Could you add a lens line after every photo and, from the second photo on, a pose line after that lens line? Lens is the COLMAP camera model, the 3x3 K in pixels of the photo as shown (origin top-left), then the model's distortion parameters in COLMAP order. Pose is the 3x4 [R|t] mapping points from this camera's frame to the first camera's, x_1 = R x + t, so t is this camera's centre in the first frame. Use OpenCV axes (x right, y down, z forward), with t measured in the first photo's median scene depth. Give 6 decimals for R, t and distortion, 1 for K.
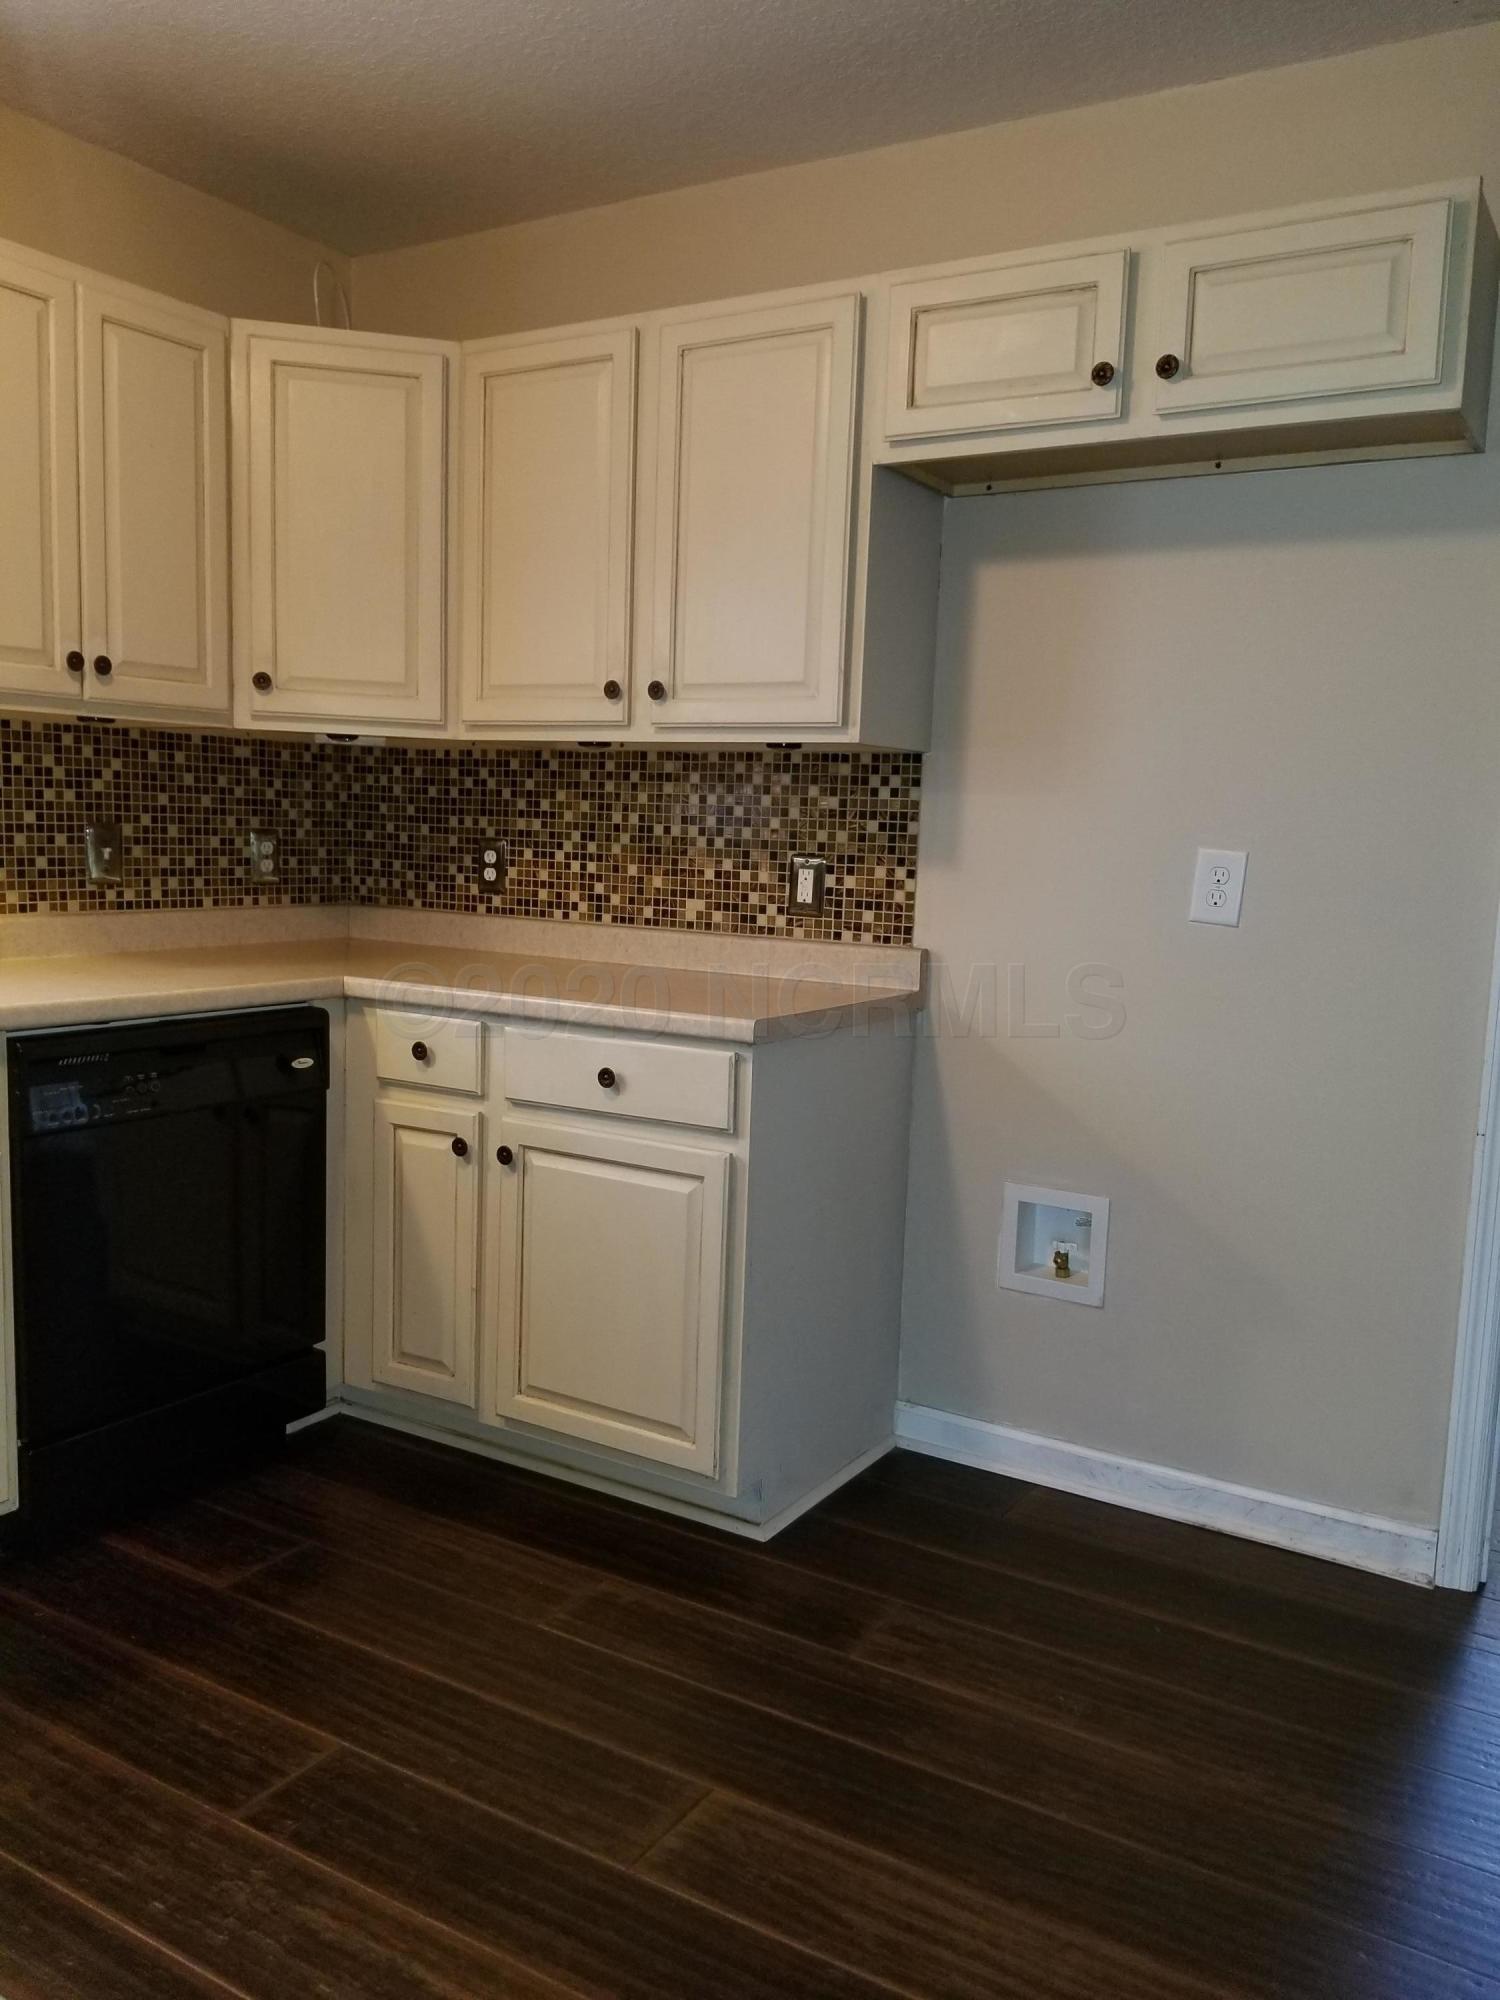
lens RADIAL K [[1554.9, 0, 728.1], [0, 1554.9, 1027.9], [0, 0, 1]] dist [0.056326, -0.096678]
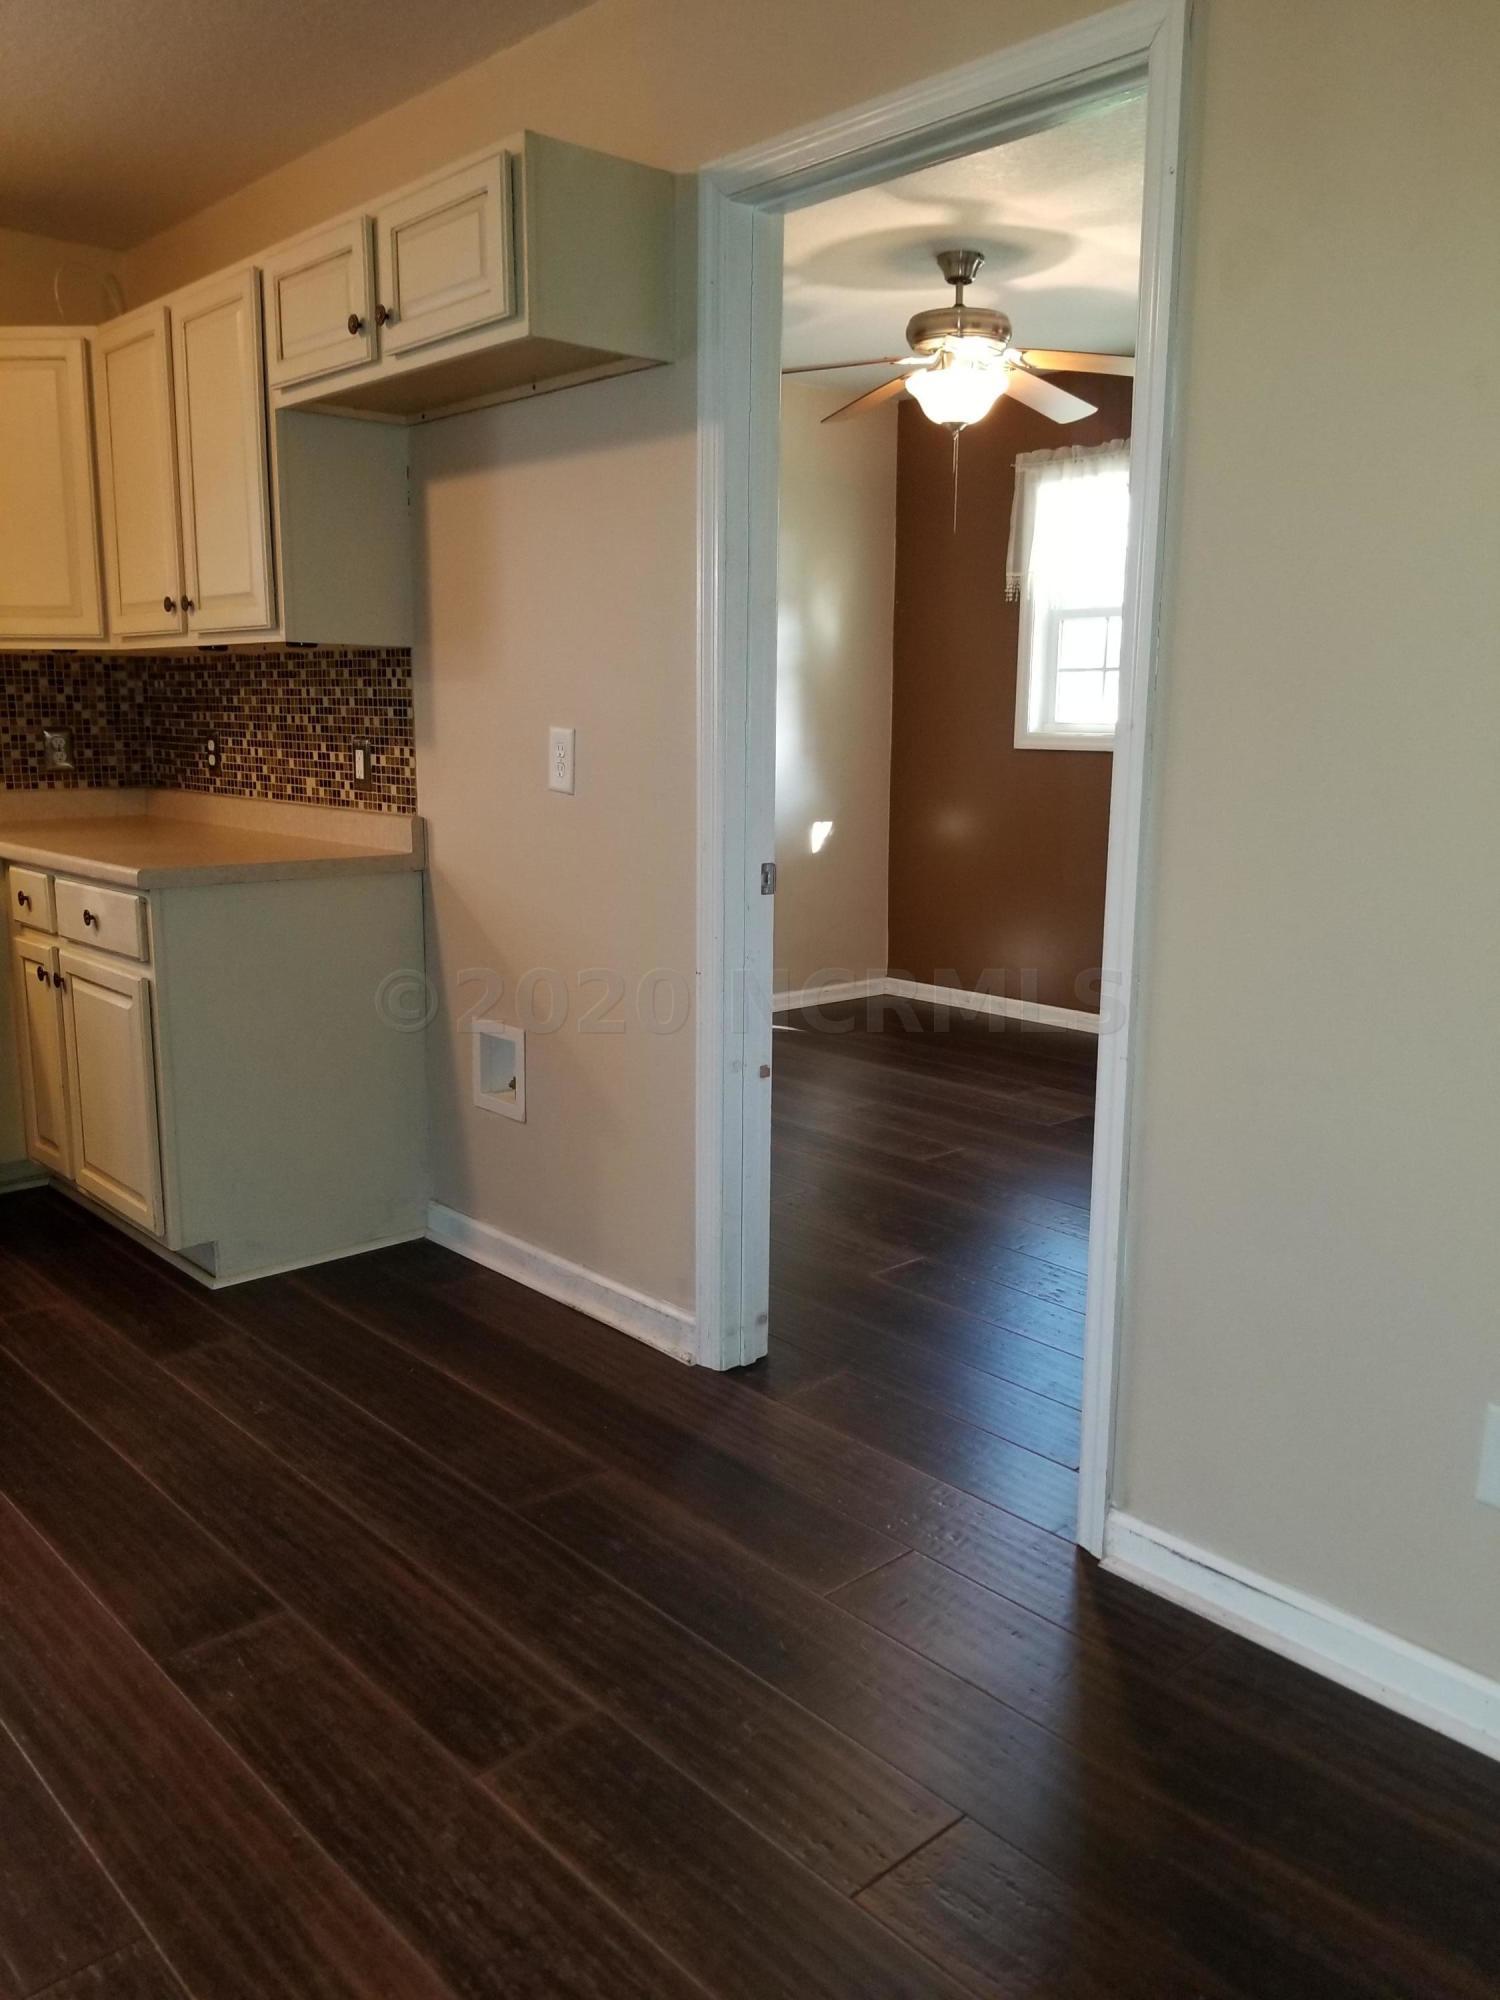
lens RADIAL K [[1554.9, 0, 753.6], [0, 1554.9, 1005.7], [0, 0, 1]] dist [0.056326, -0.096678]
pose [[0.960485, 0.025185, -0.277189, 0.688621], [-0.010680, 0.998499, 0.053713, 0.025503], [0.278125, -0.048630, 0.959313, -0.065884]]
